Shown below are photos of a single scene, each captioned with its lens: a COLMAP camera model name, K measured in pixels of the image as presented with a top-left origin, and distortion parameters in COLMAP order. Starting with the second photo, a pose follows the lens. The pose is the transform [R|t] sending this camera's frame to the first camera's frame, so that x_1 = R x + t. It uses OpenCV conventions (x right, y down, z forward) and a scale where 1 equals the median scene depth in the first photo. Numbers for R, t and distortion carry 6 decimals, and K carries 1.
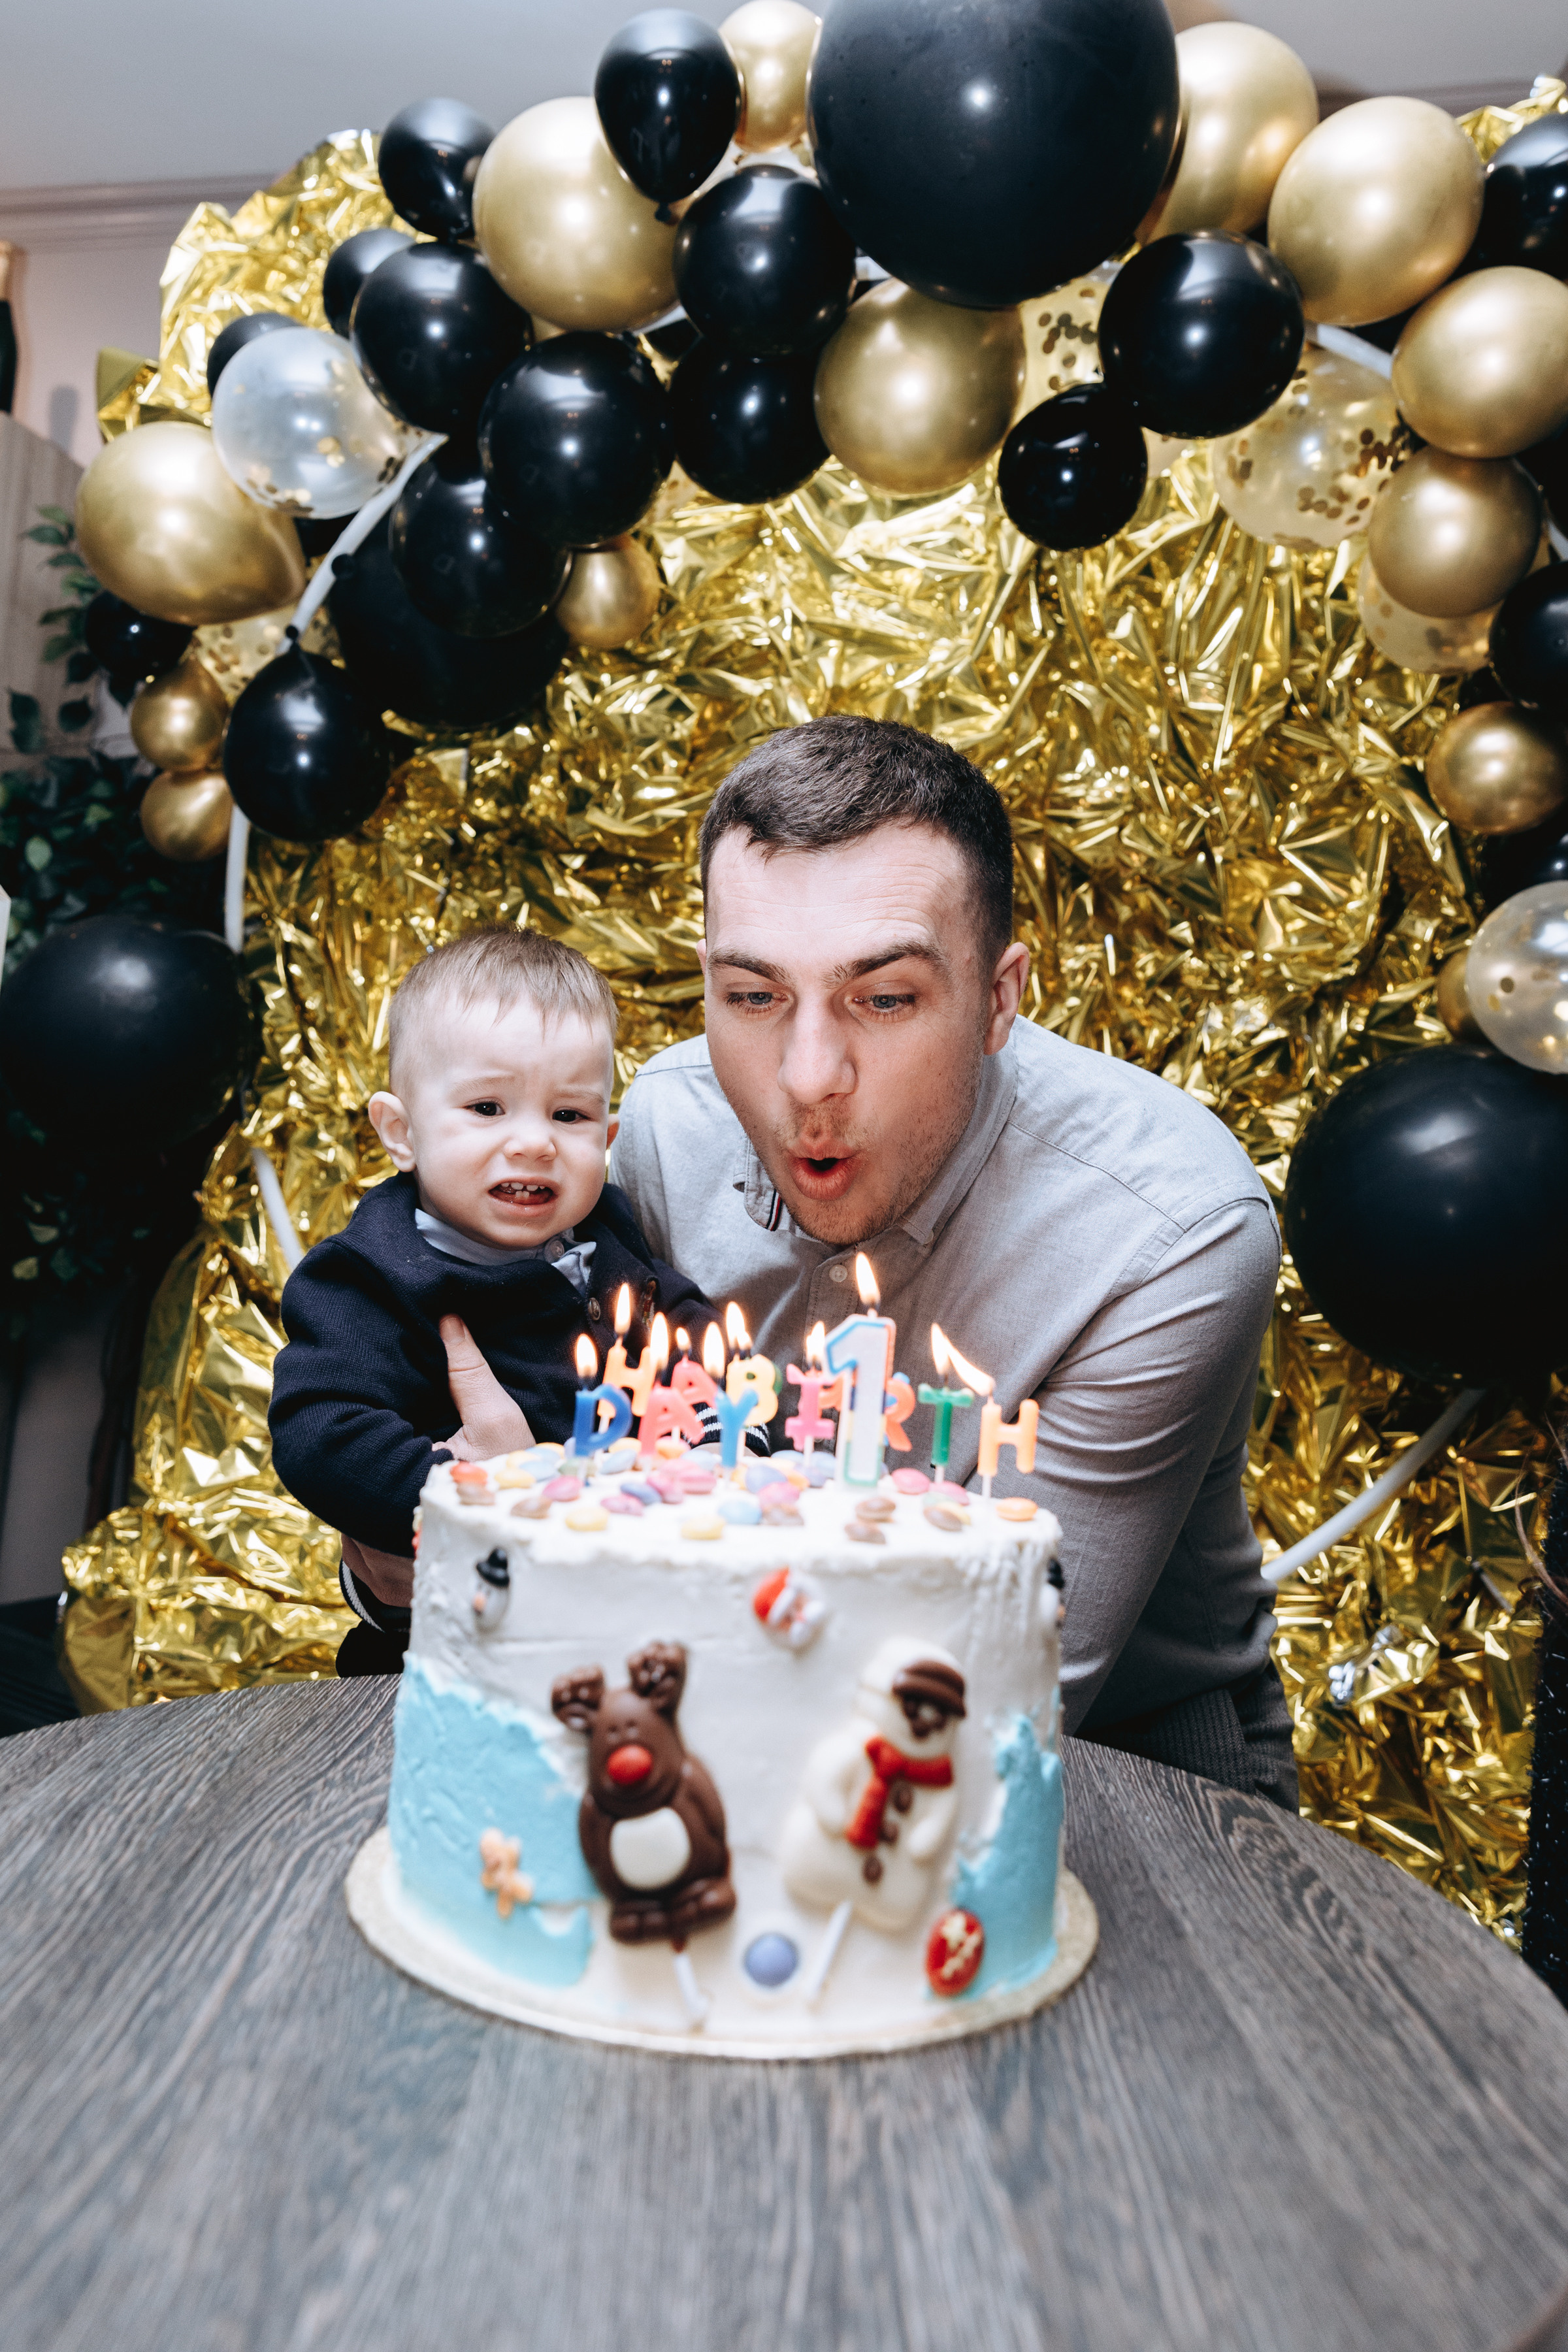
lens RADIAL K [[1871.3, 0, 747.0], [0, 1871.3, 918.7], [0, 0, 1]] dist [0.006034, -0.005362]
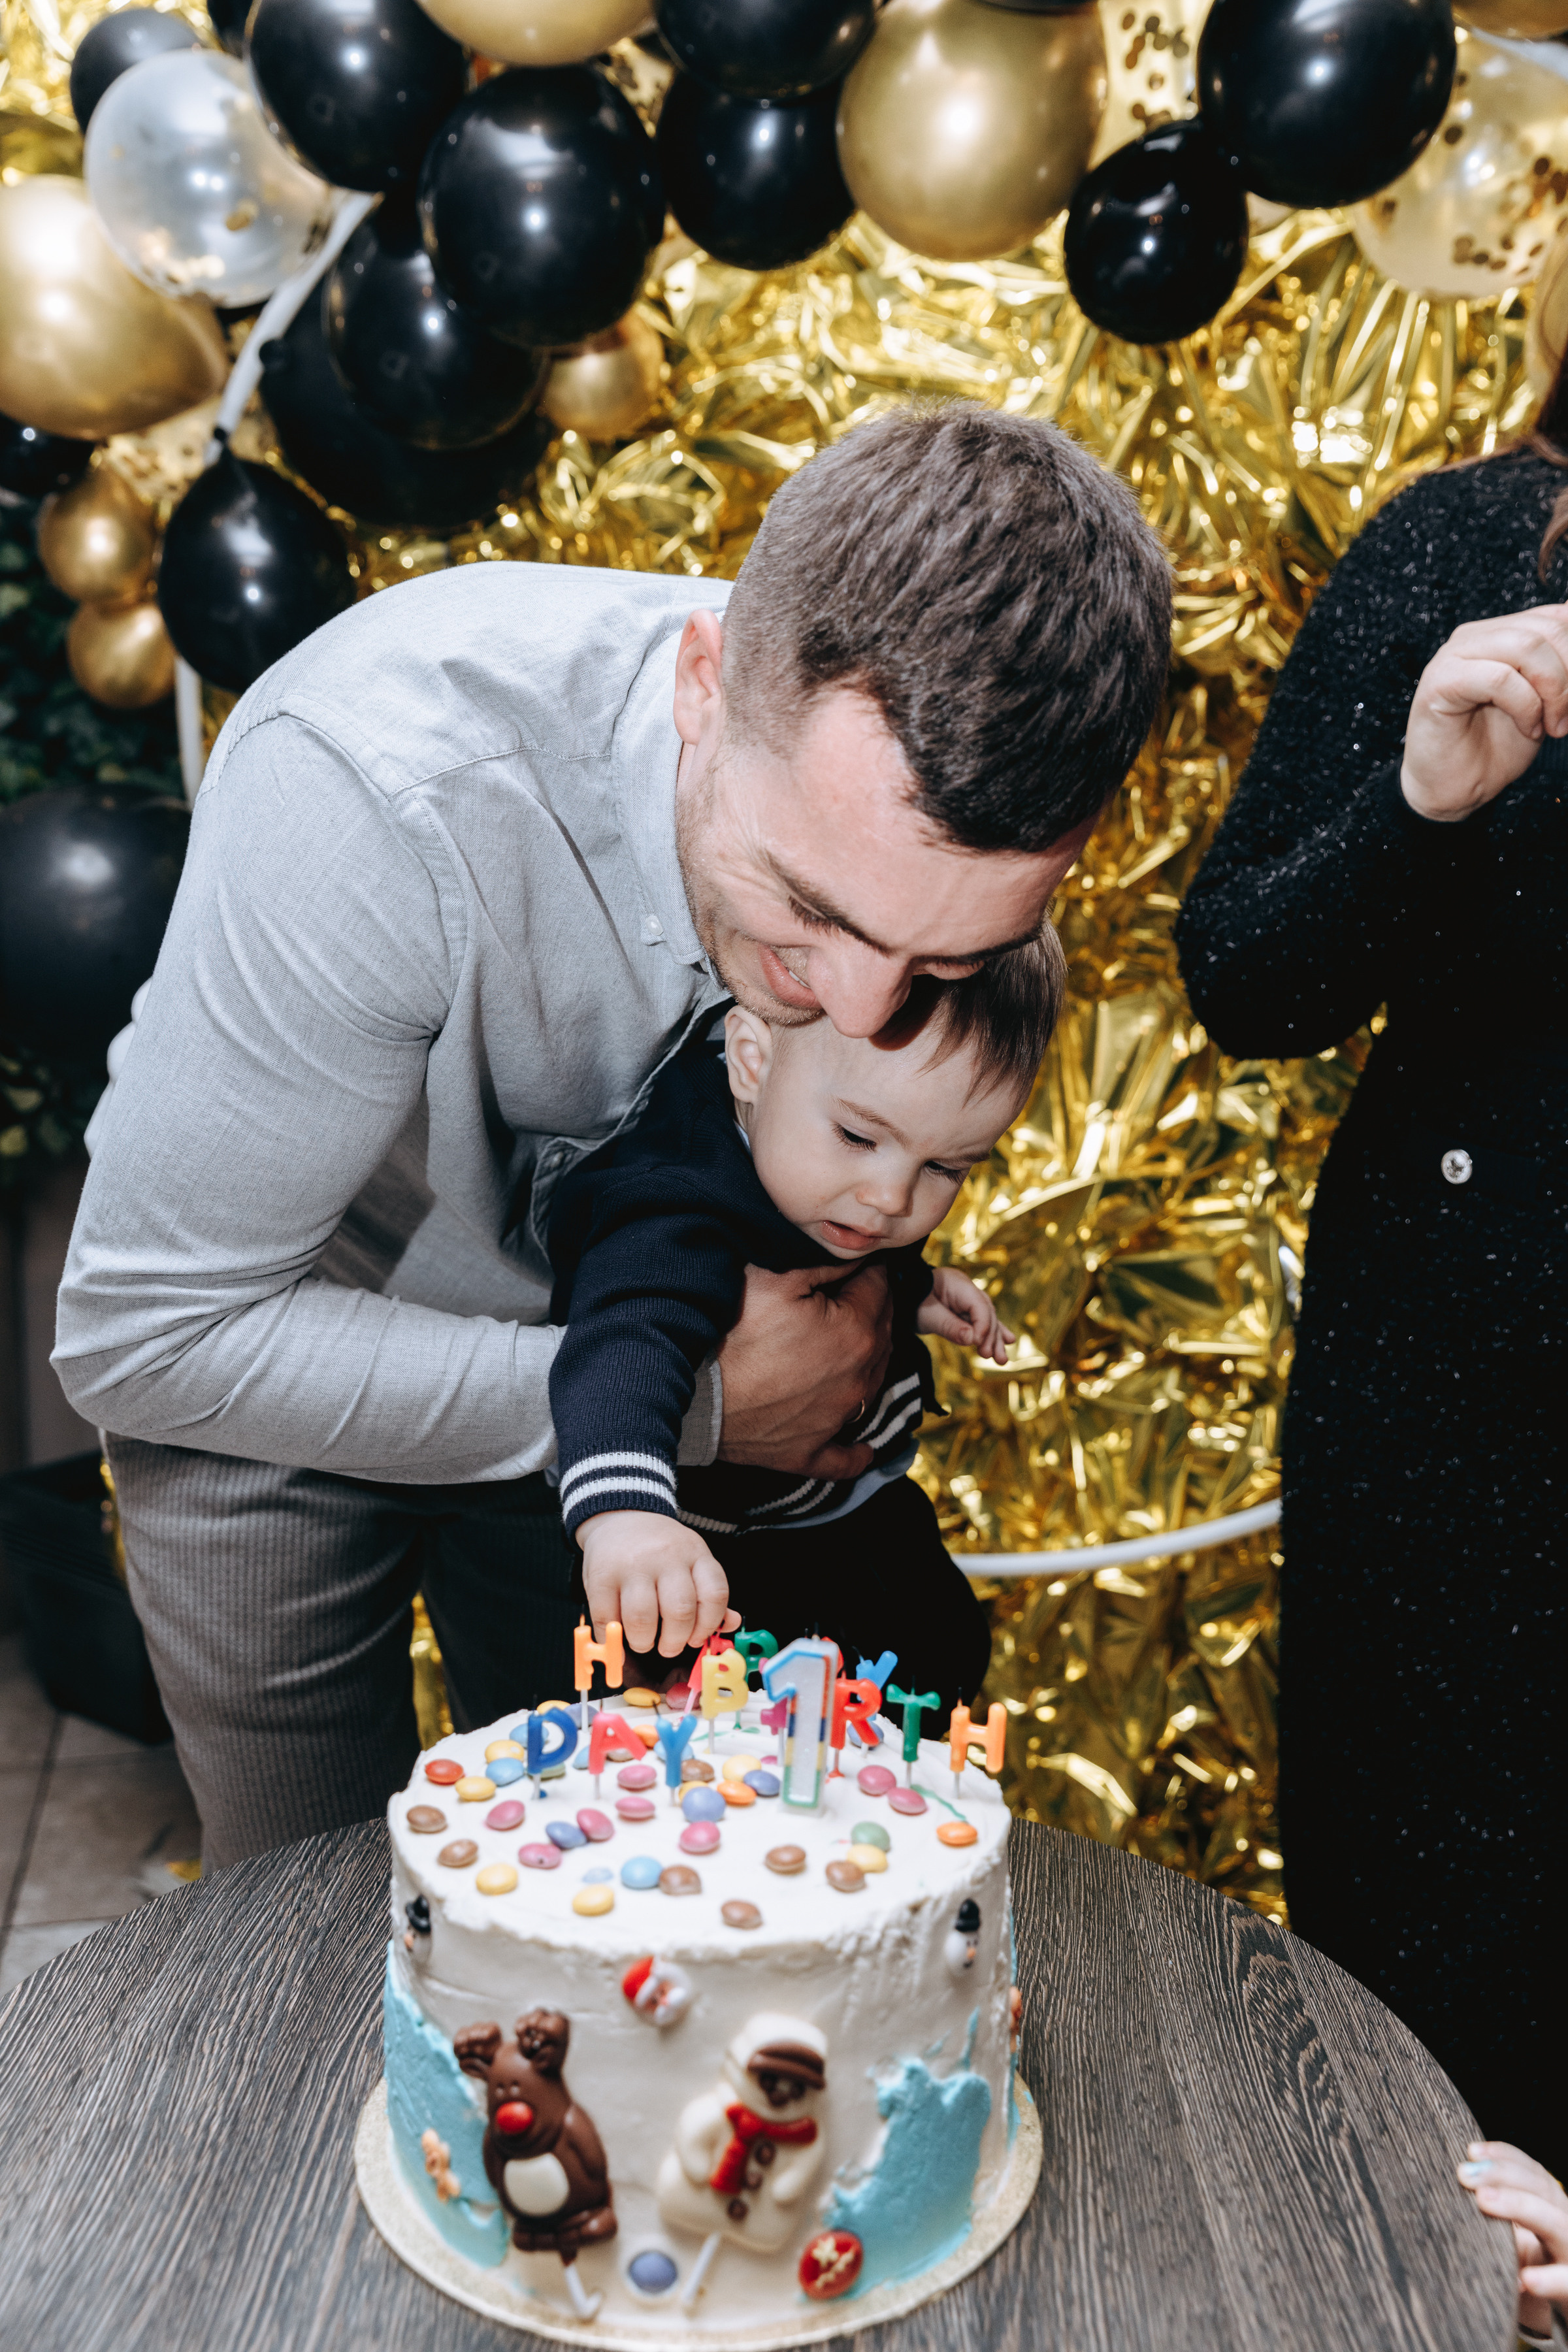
lens RADIAL K [[2280.2, 0, 785.2], [0, 2280.2, 1181.1], [0, 0, 1]] dist [0.003728, 0.004075]
pose [[0.998536, -0.044044, -0.031396, 0.052771], [0.051546, 0.950762, 0.305605, -0.354523], [0.016390, -0.306776, 0.951640, -0.114213]]
